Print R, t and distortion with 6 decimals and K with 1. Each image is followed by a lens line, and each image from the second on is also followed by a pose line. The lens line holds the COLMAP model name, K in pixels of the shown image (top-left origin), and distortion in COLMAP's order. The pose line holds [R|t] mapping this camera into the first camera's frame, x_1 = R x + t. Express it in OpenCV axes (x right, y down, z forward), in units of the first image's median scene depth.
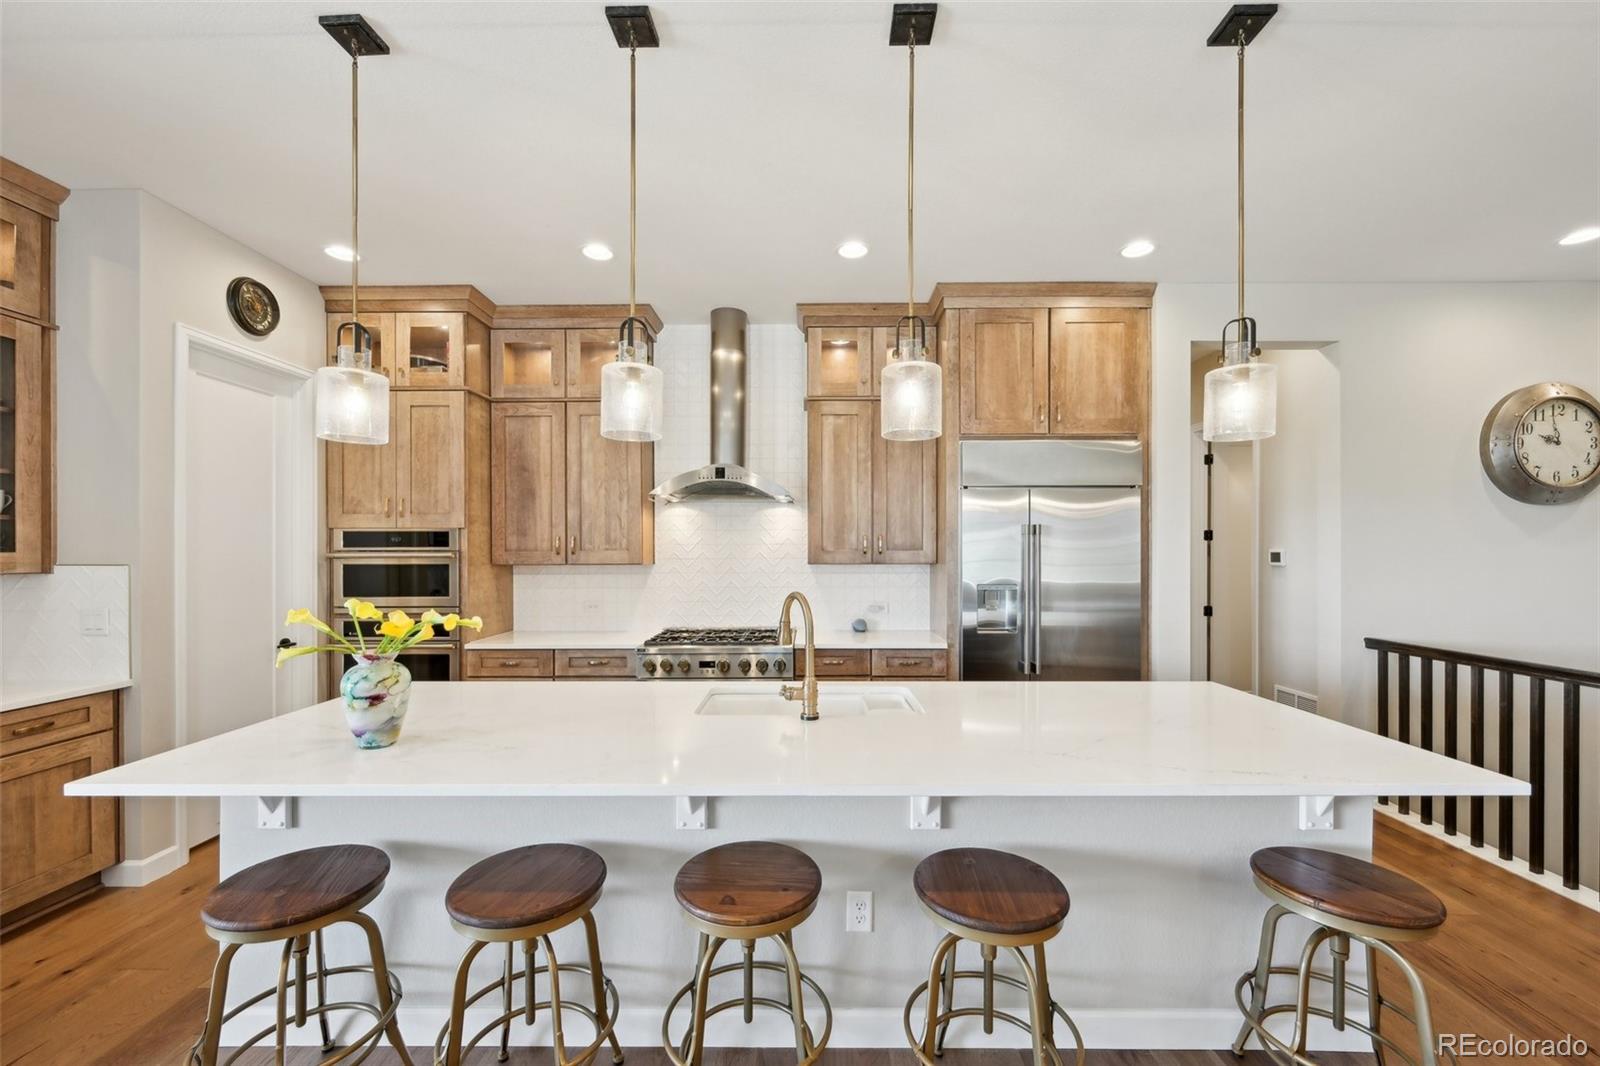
lens RADIAL K [[625.1, 0, 810.7], [0, 625.1, 555.2], [0, 0, 1]] dist [-0.005084, 0.001429]
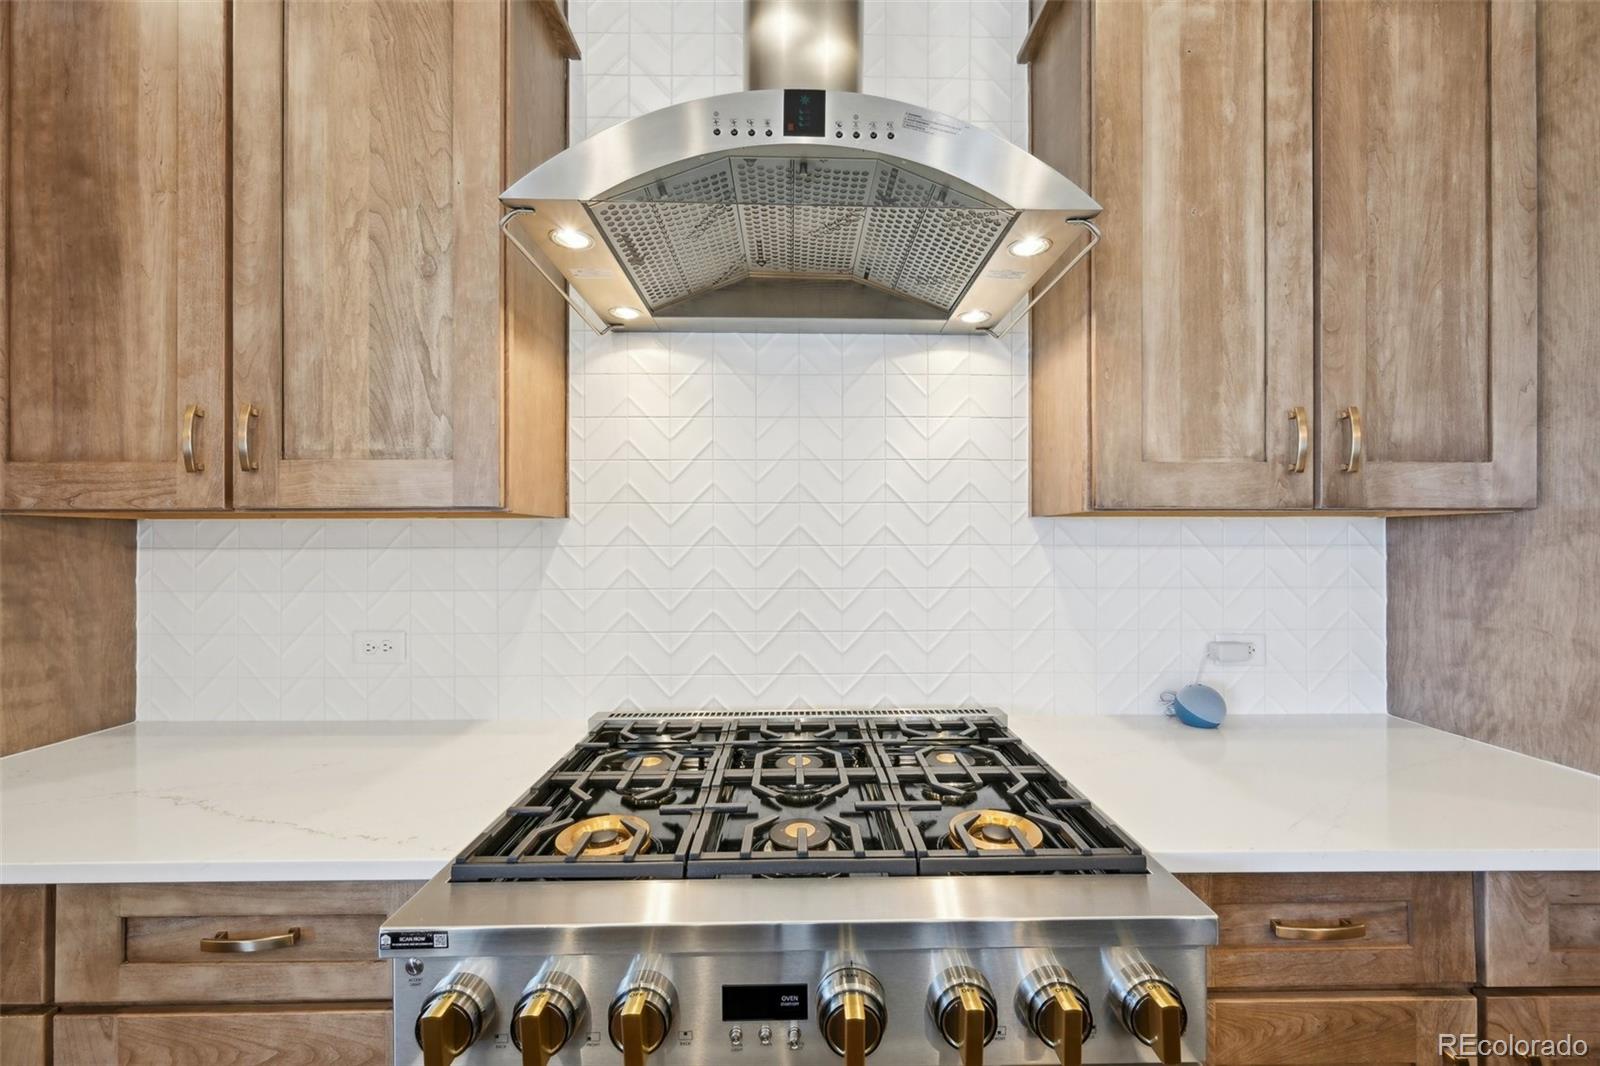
lens RADIAL K [[625.1, 0, 808.1], [0, 625.1, 538.5], [0, 0, 1]] dist [-0.005084, 0.001429]
pose [[0.999846, -0.000052, 0.017542, -0.139186], [0.000181, 0.999973, -0.007360, 0.029841], [-0.017541, 0.007362, 0.999819, 0.719157]]
